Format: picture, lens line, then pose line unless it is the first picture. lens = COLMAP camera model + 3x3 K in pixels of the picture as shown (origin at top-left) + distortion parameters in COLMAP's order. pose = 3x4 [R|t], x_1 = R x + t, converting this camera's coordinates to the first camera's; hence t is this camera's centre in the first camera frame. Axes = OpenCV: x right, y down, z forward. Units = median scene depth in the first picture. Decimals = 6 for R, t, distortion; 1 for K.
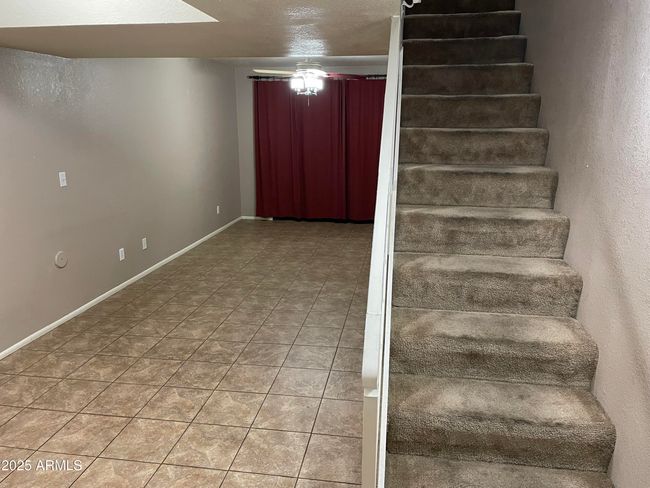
lens RADIAL K [[502.0, 0, 325.0], [0, 502.0, 244.0], [0, 0, 1]] dist [0.003119, -0.000189]
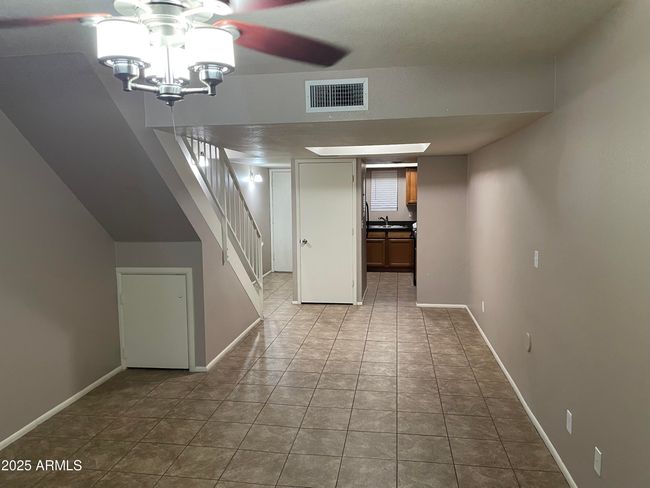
lens RADIAL K [[502.0, 0, 325.0], [0, 502.0, 244.0], [0, 0, 1]] dist [0.003119, -0.000189]
pose [[-0.999855, 0.003406, -0.016665, -0.159122], [-0.002375, 0.942184, 0.335087, -0.489173], [0.016843, 0.335078, -0.942040, 1.991313]]
